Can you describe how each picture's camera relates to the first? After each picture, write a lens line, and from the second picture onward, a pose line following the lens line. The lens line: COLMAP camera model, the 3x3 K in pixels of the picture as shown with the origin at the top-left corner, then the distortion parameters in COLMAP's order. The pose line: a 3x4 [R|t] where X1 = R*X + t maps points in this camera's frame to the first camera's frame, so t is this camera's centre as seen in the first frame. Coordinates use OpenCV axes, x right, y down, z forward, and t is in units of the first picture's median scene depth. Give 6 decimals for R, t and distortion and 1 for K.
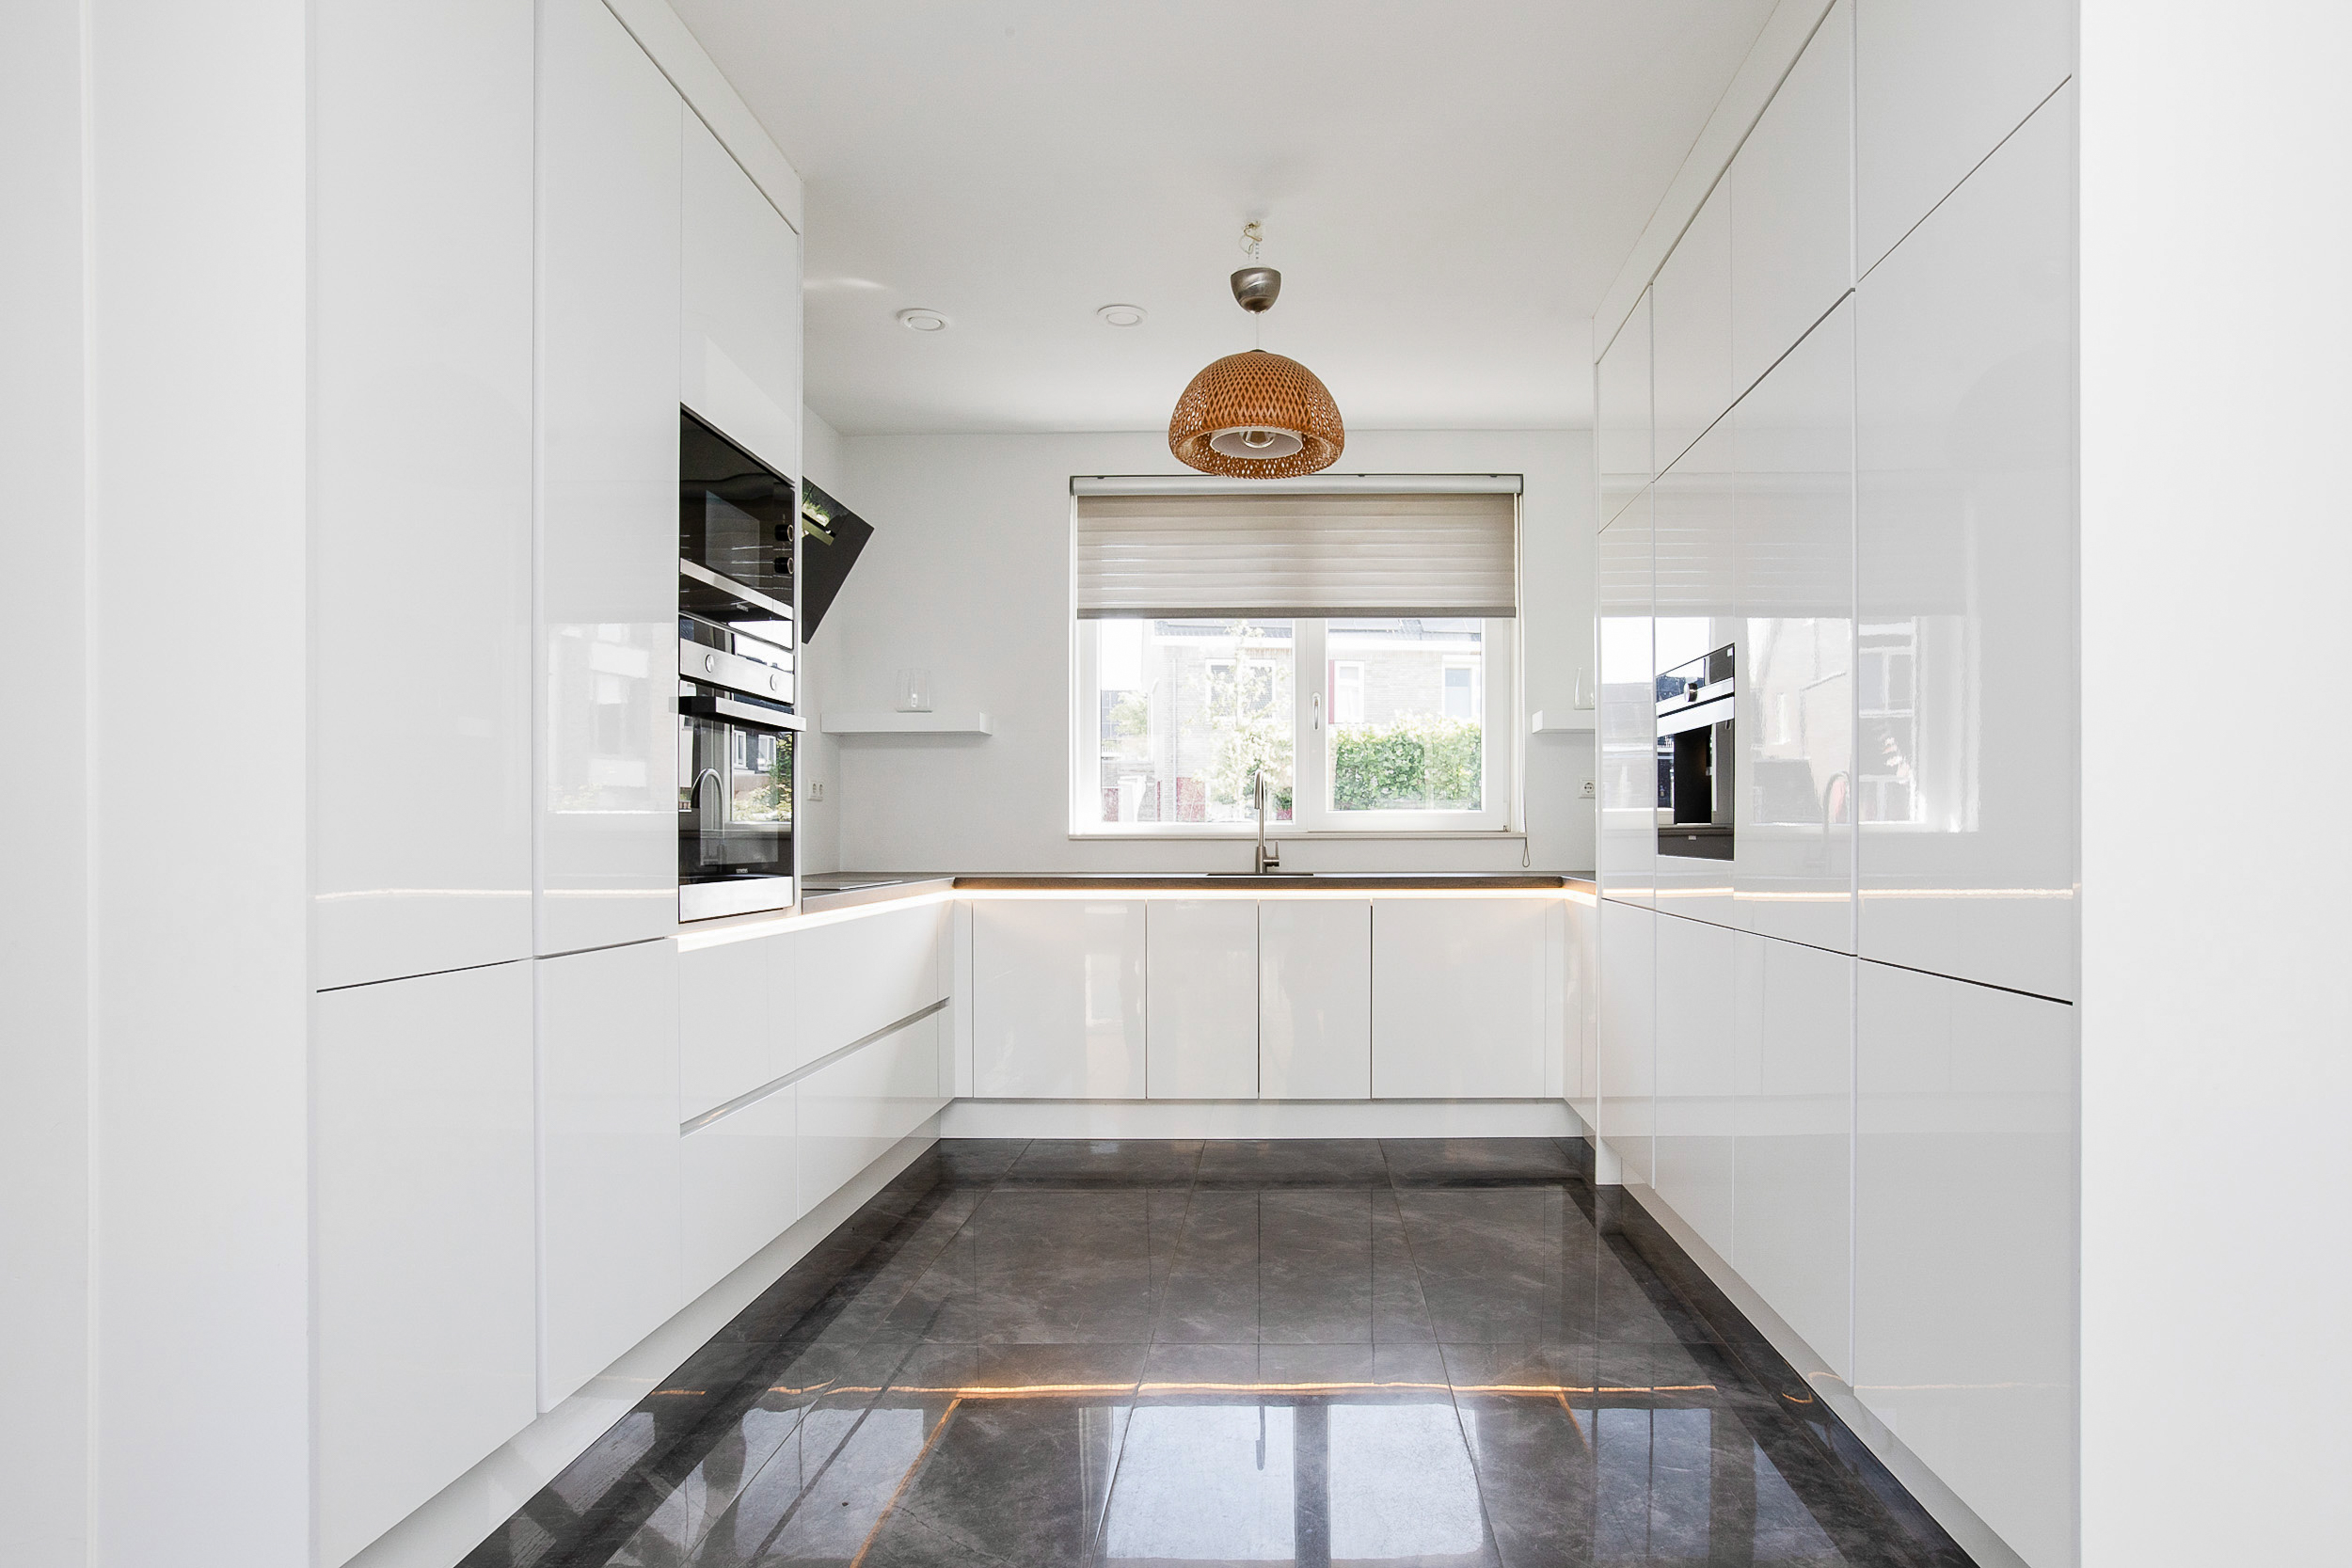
lens RADIAL K [[1286.2, 0, 1267.8], [0, 1286.2, 835.7], [0, 0, 1]] dist [-0.017829, 0.024022]
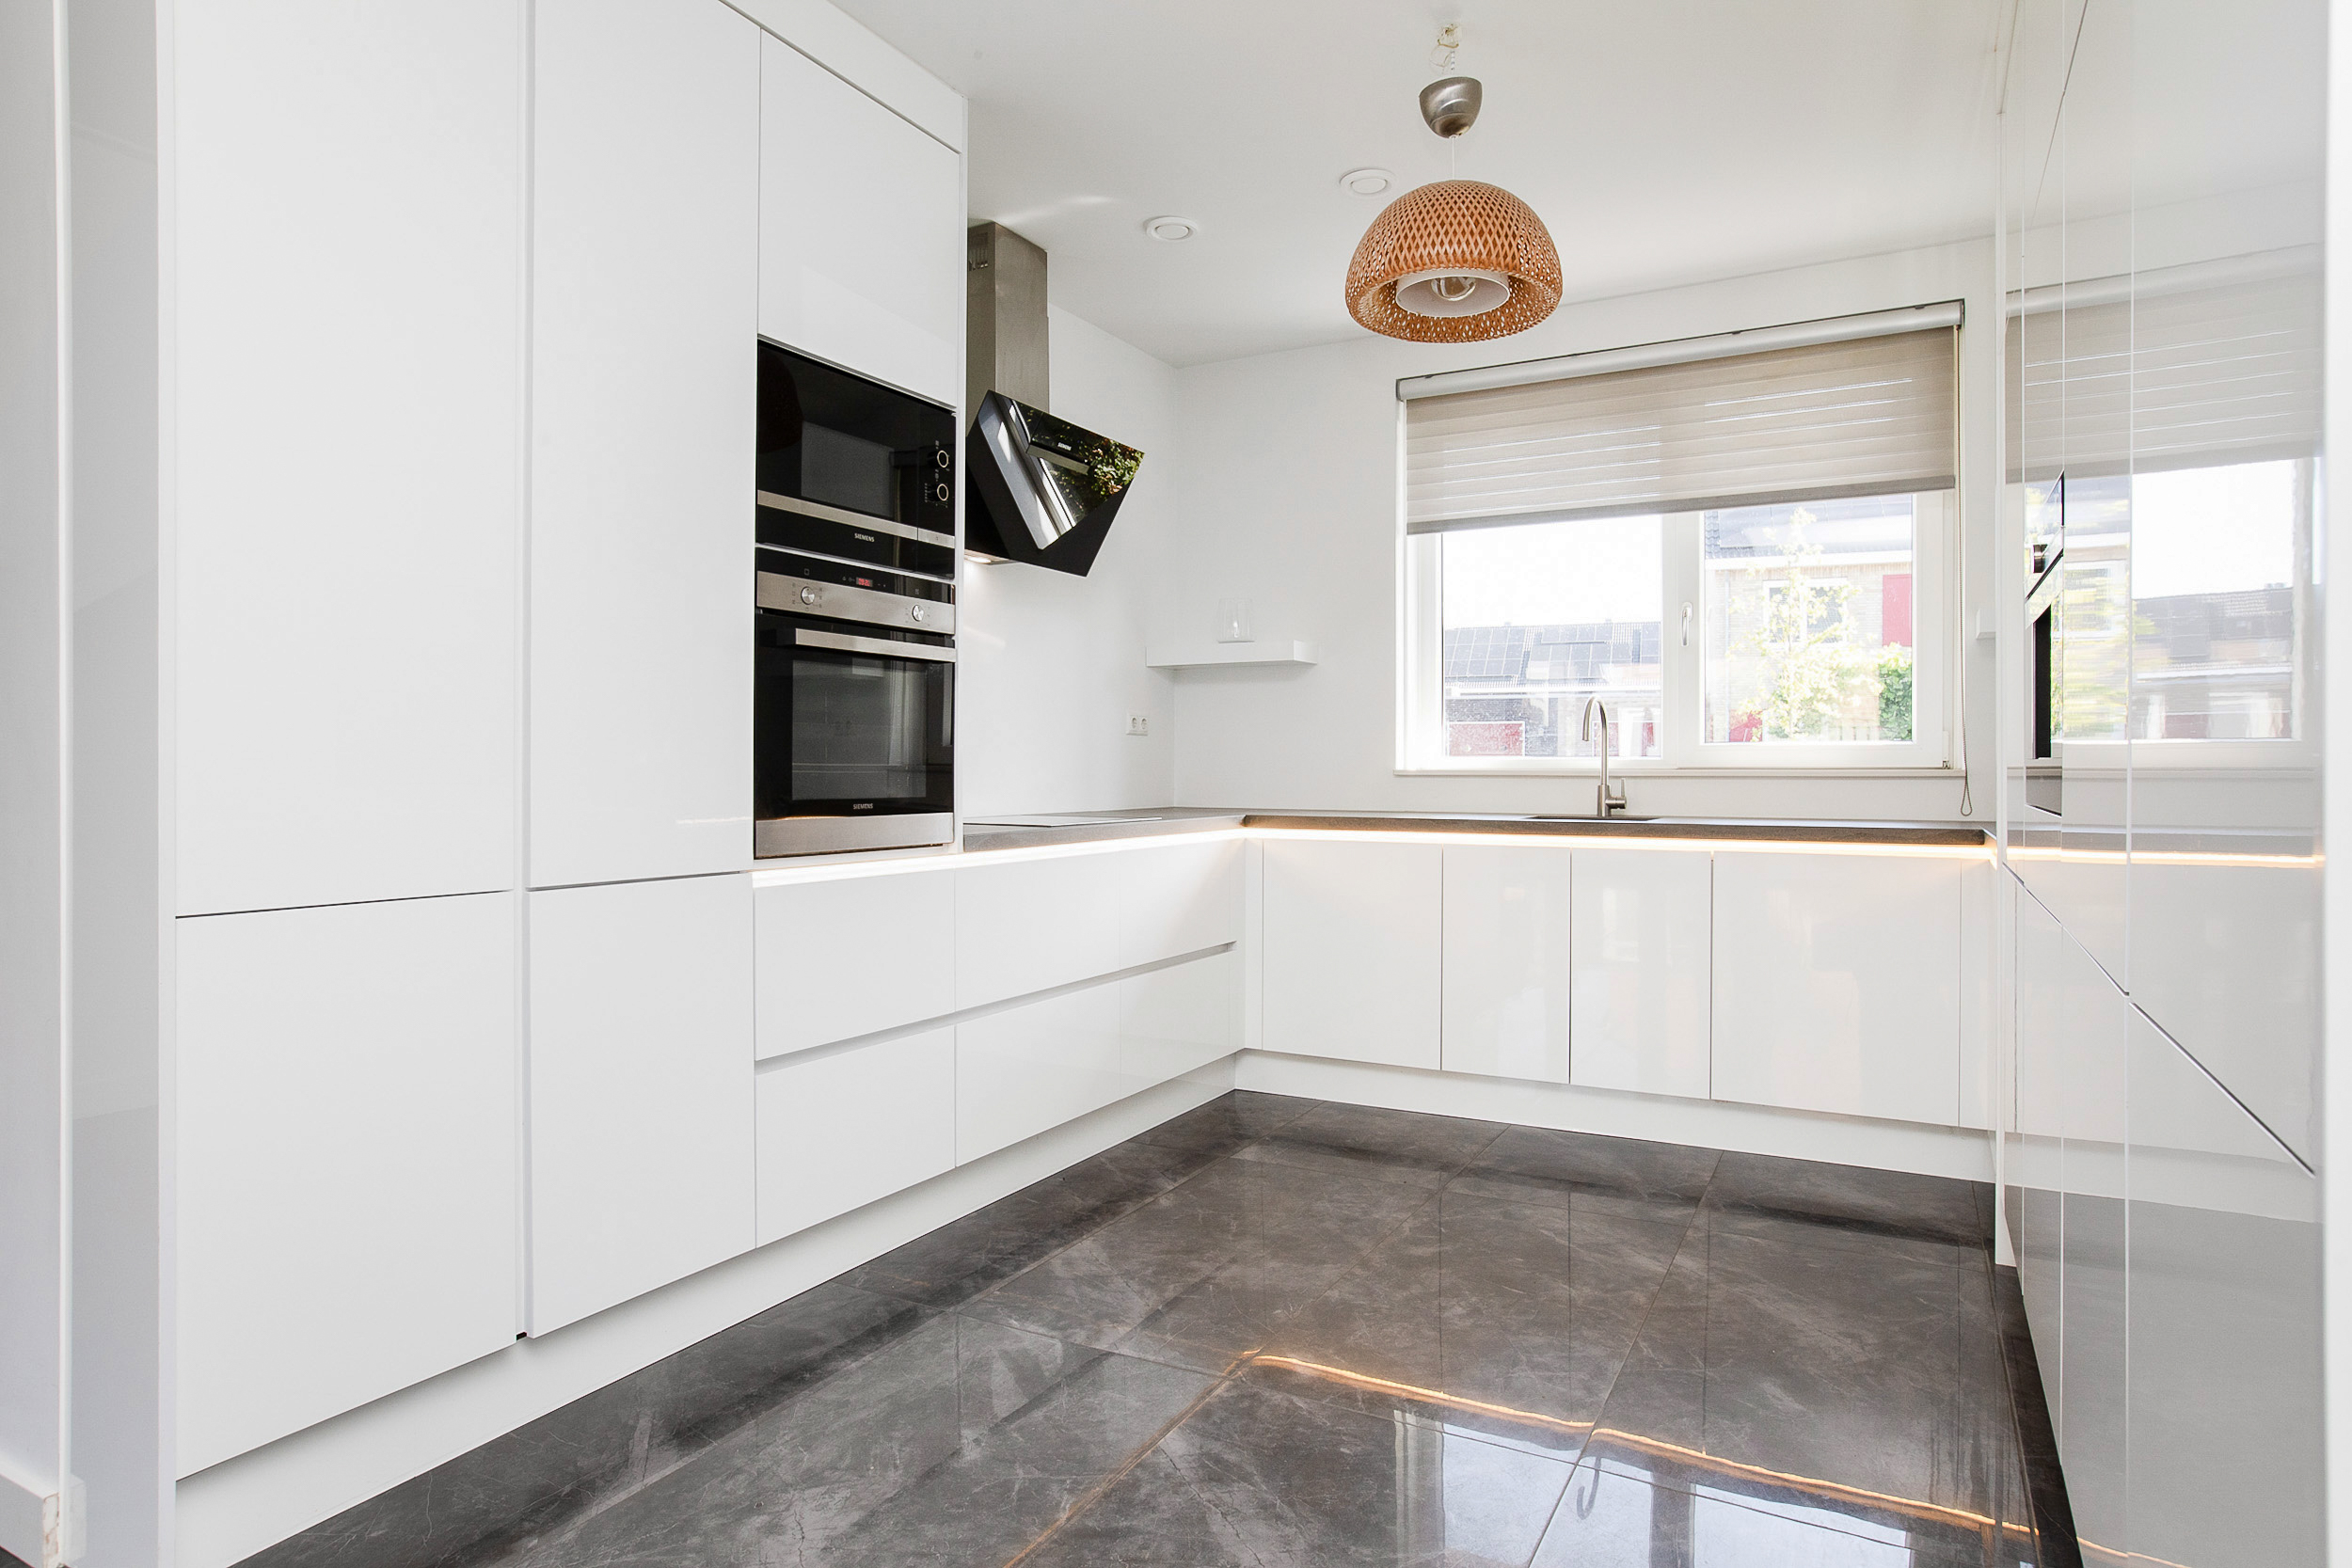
lens RADIAL K [[1286.2, 0, 1227.3], [0, 1286.2, 764.9], [0, 0, 1]] dist [-0.017829, 0.024022]
pose [[0.896165, 0.002609, -0.443713, 0.170622], [-0.004782, 0.999981, -0.003778, -0.000963], [0.443695, 0.005507, 0.896161, 0.152041]]
